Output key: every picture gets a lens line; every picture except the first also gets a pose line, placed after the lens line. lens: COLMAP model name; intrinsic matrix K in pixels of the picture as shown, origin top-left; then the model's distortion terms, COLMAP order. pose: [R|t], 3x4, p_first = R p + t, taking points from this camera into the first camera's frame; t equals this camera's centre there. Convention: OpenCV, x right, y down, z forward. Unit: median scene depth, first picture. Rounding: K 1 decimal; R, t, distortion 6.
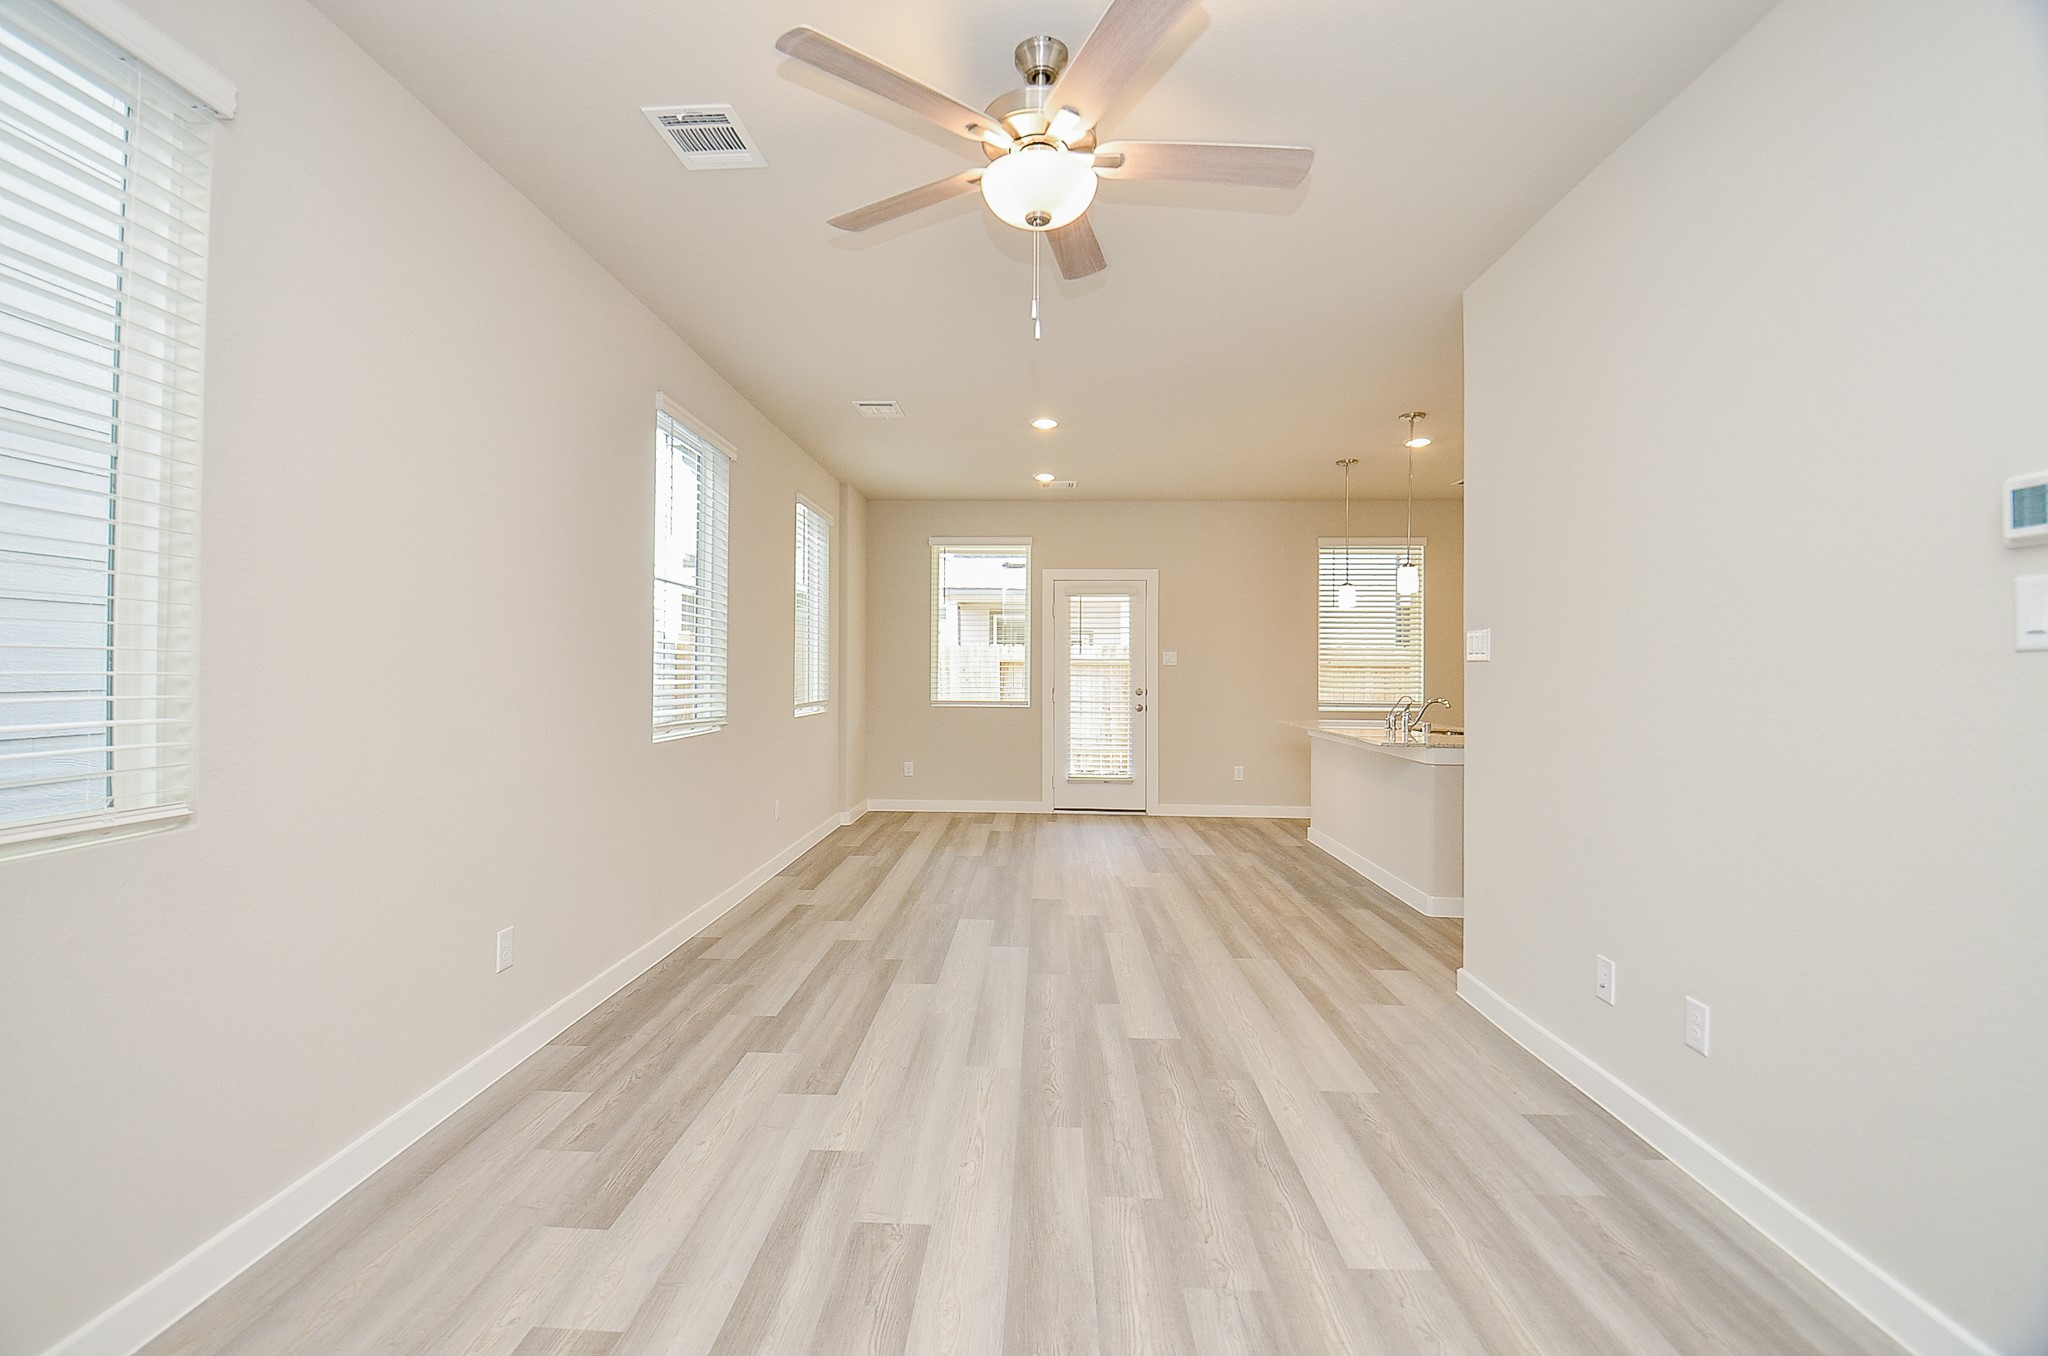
lens RADIAL K [[902.9, 0, 1002.9], [0, 902.9, 660.2], [0, 0, 1]] dist [0.013271, -0.025091]
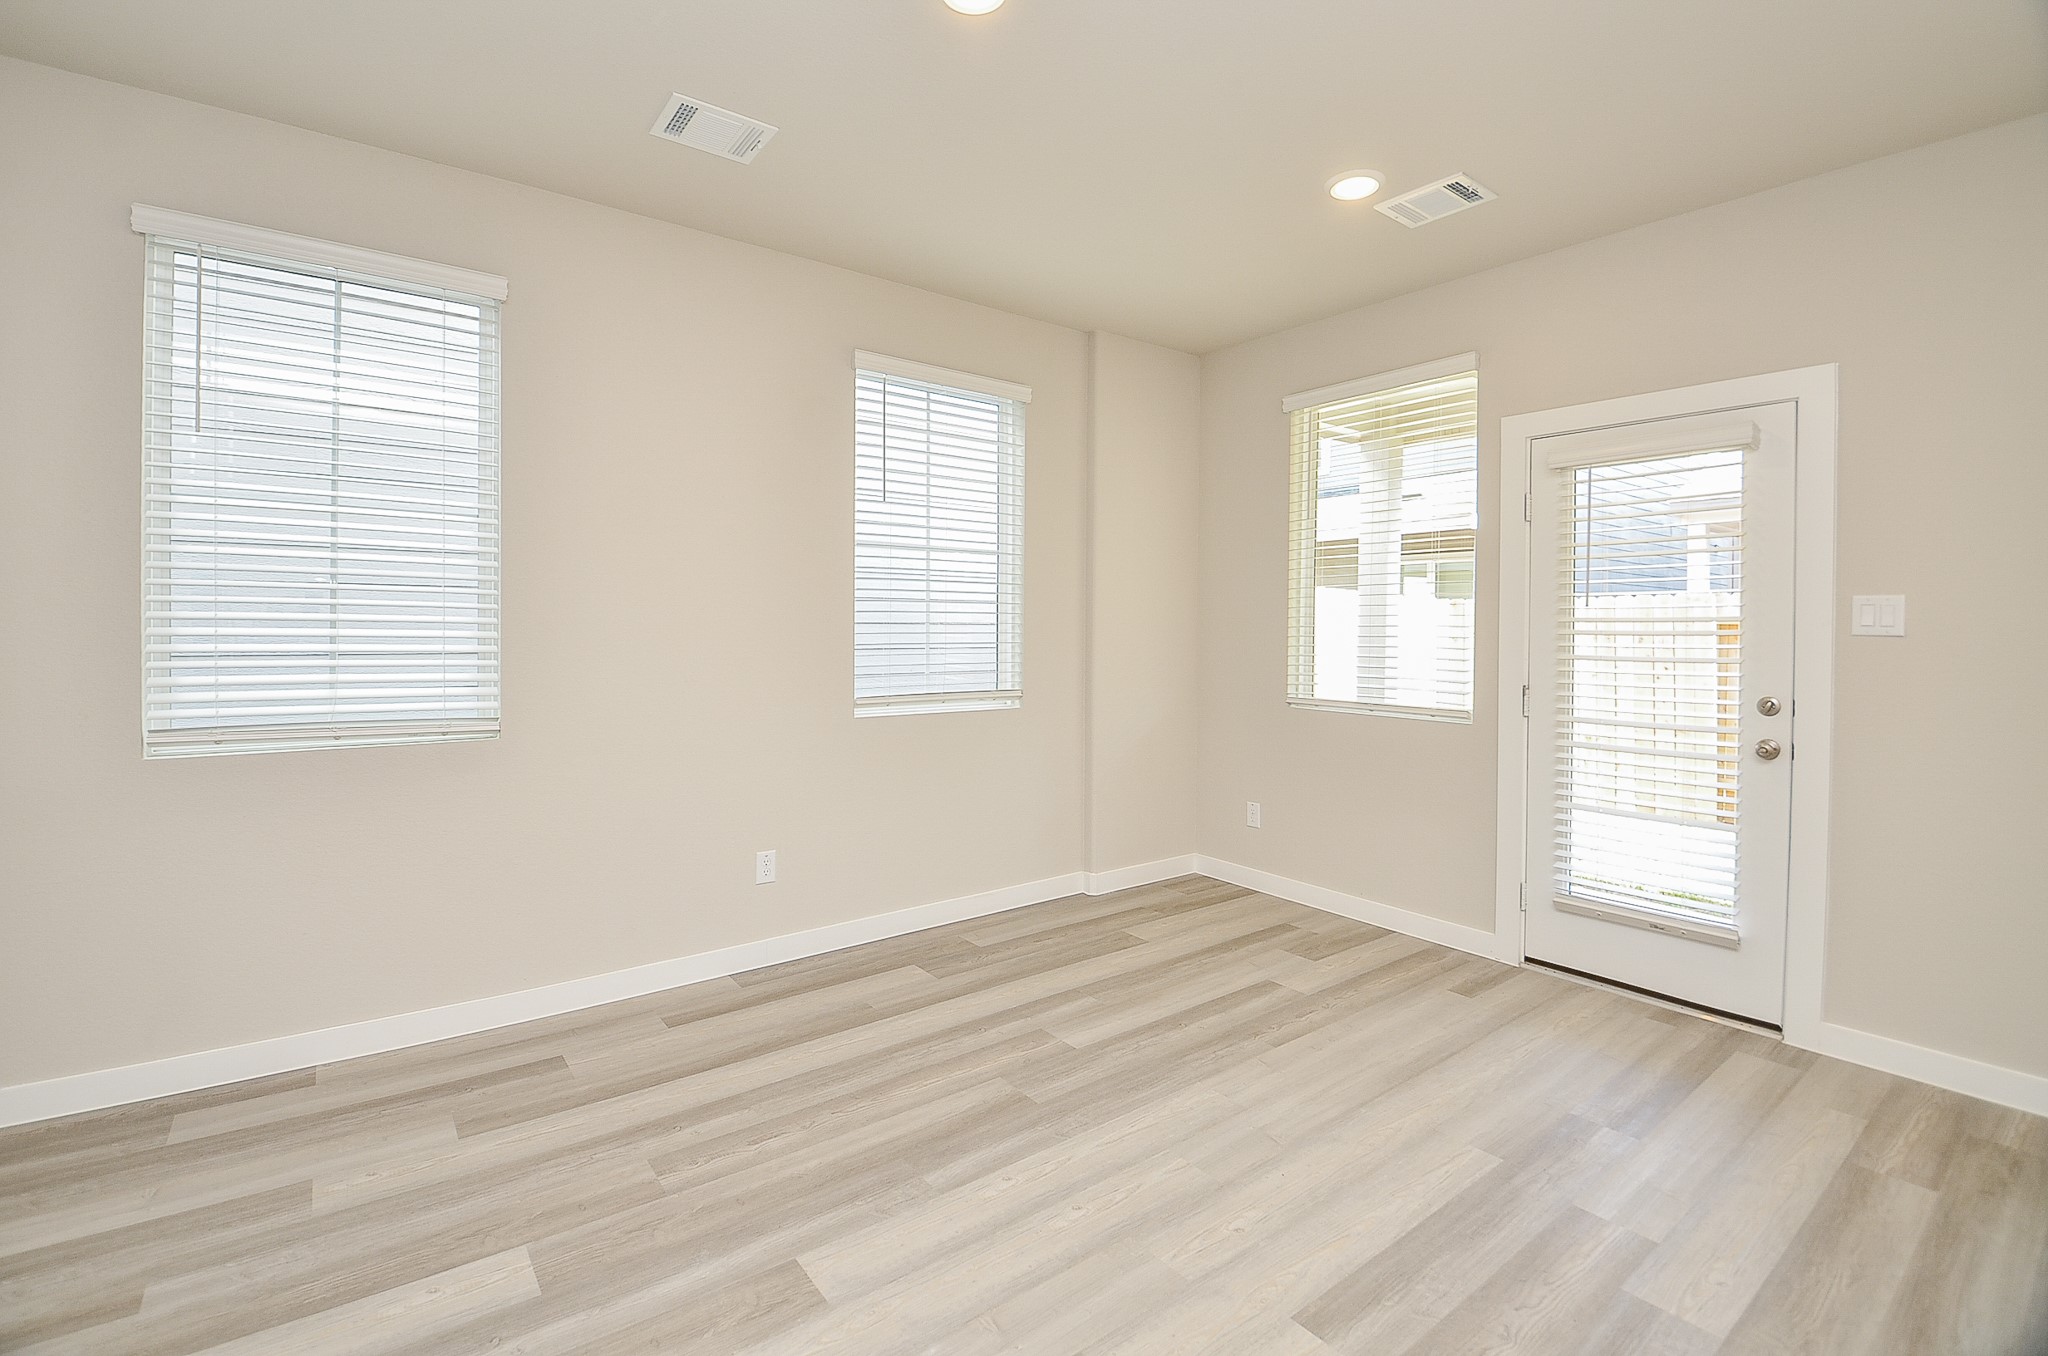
lens RADIAL K [[906.9, 0, 1011.4], [0, 906.9, 649.2], [0, 0, 1]] dist [0.015167, -0.024938]
pose [[0.639452, 0.016969, -0.768644, 0.242061], [0.004502, 0.999657, 0.025815, 0.000766], [0.768818, -0.019968, 0.639156, 0.535148]]
